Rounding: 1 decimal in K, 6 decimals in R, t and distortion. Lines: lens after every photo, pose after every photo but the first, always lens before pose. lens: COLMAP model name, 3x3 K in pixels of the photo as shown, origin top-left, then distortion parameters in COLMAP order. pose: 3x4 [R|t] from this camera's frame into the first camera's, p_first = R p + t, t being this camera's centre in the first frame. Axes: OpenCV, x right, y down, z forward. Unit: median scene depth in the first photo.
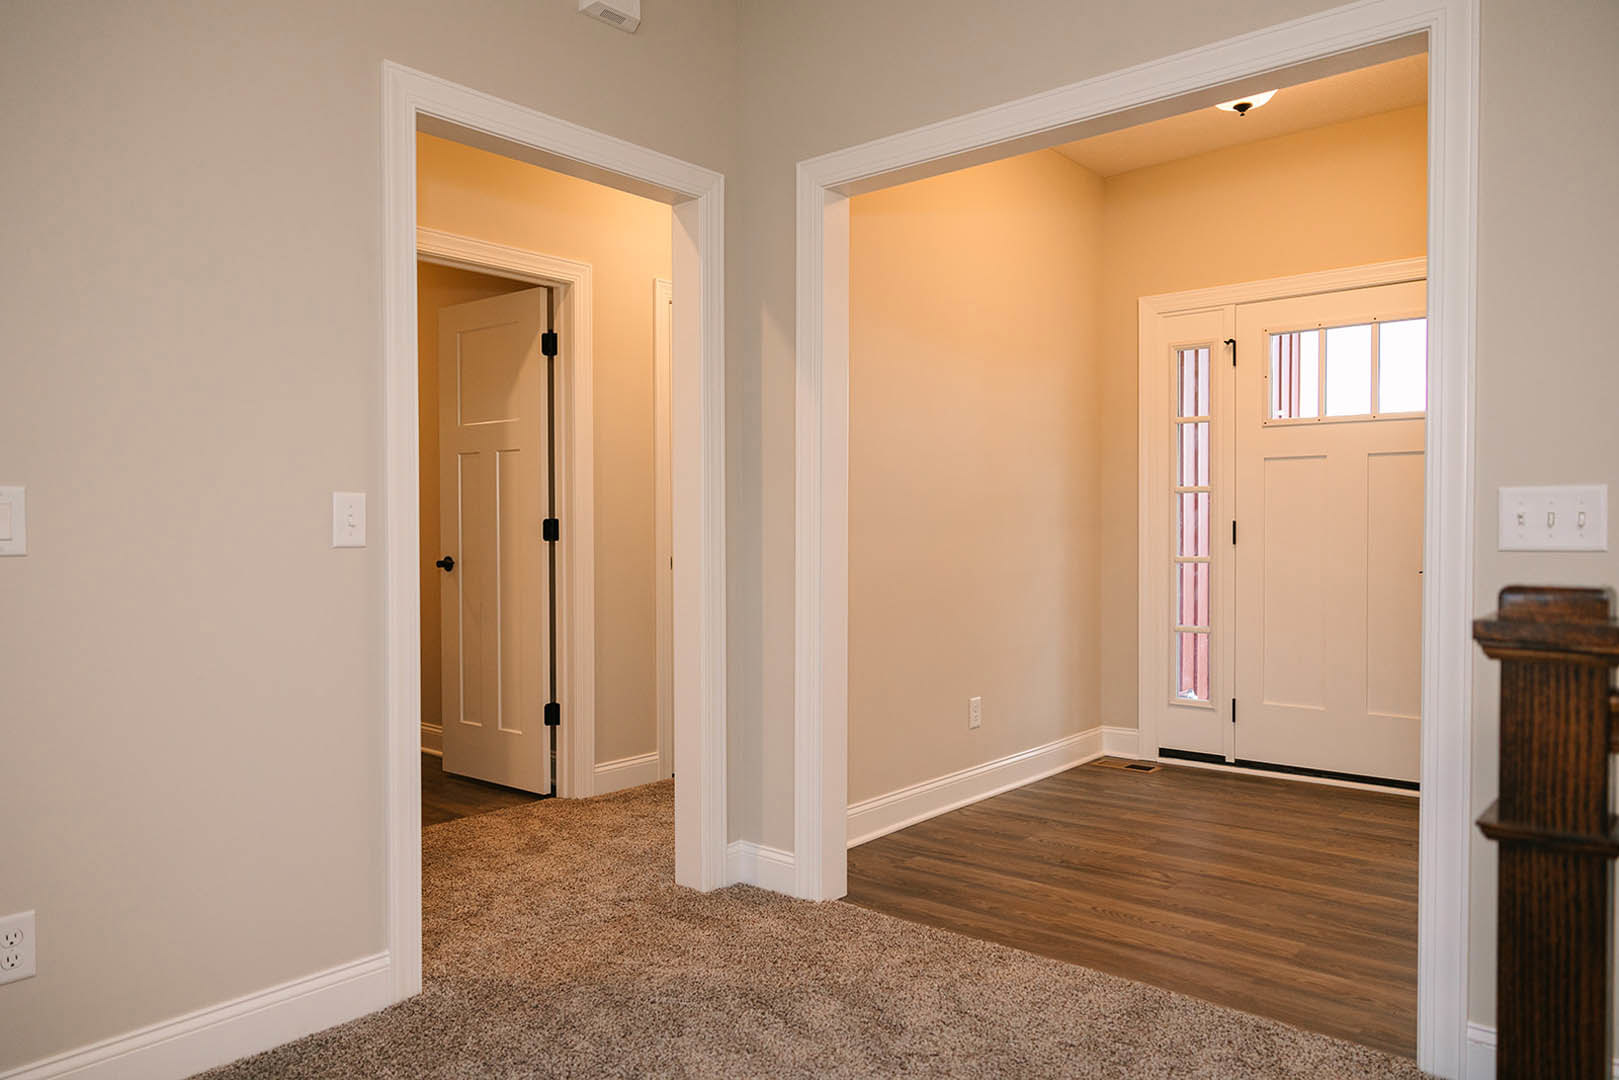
lens RADIAL K [[1125.7, 0, 807.7], [0, 1125.7, 553.1], [0, 0, 1]] dist [0.031448, -0.011729]
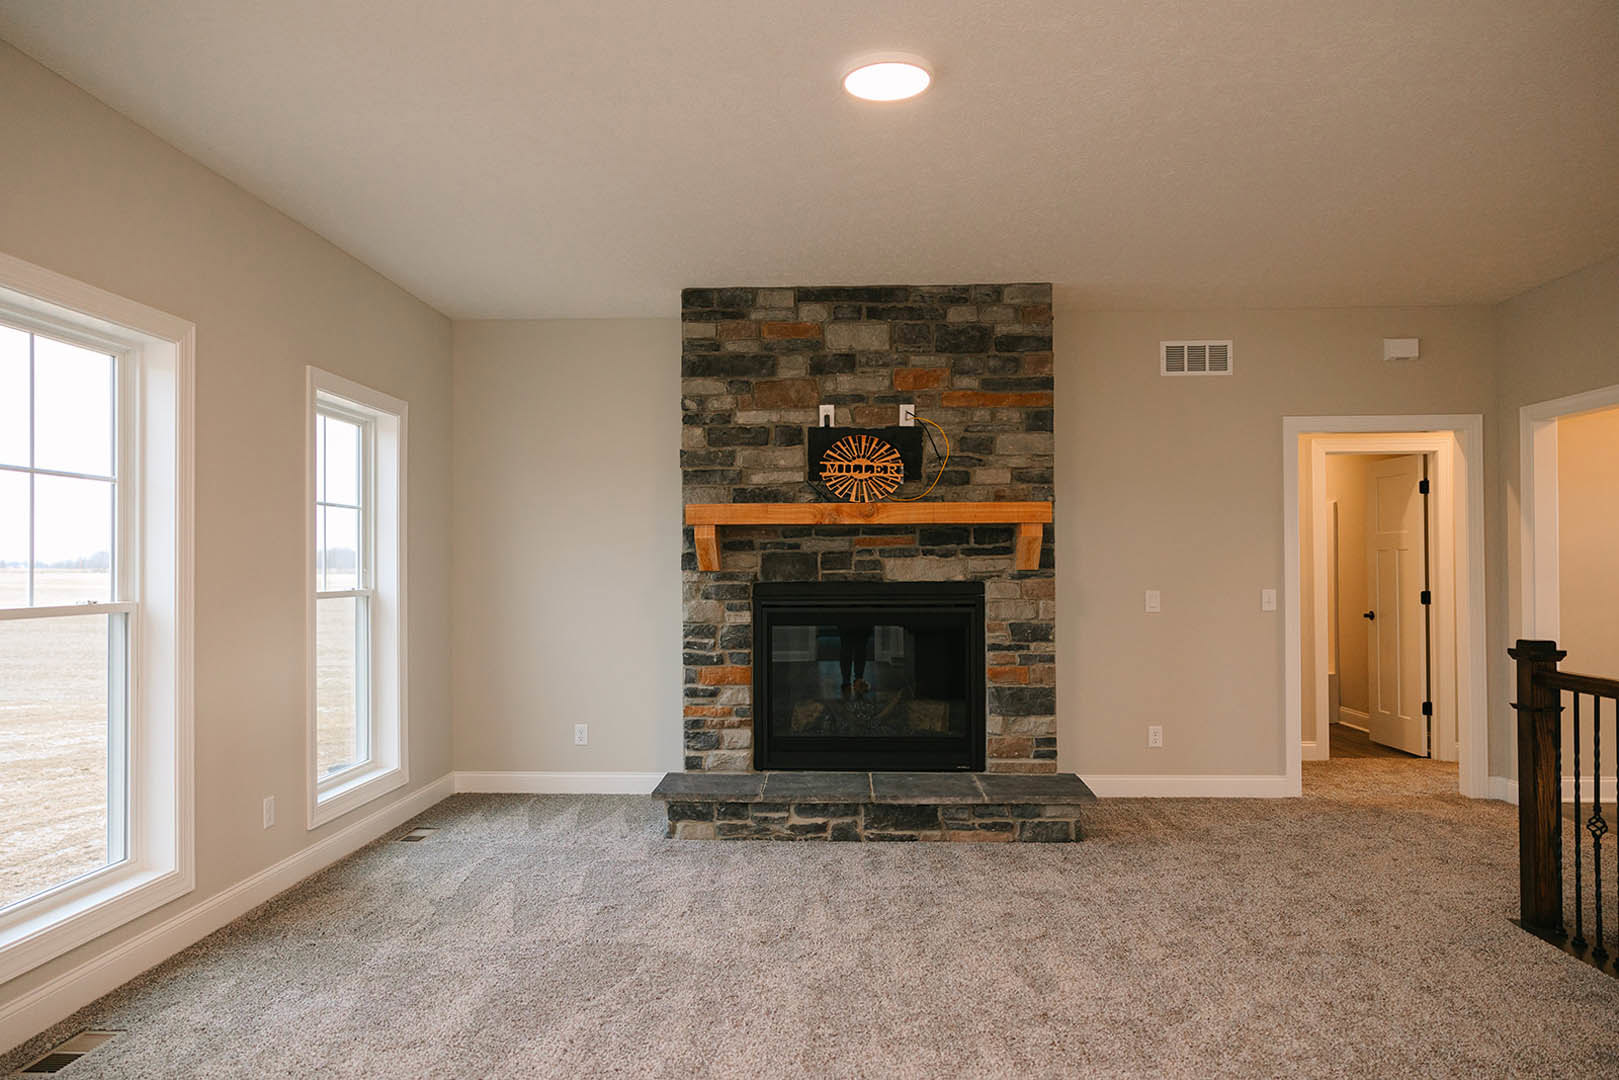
lens RADIAL K [[1125.7, 0, 810.1], [0, 1125.7, 556.5], [0, 0, 1]] dist [0.031448, -0.011729]
pose [[0.631138, -0.009733, -0.775609, 0.682616], [-0.013518, 0.999631, -0.023544, -0.040729], [0.775552, 0.025344, 0.630774, -1.045467]]
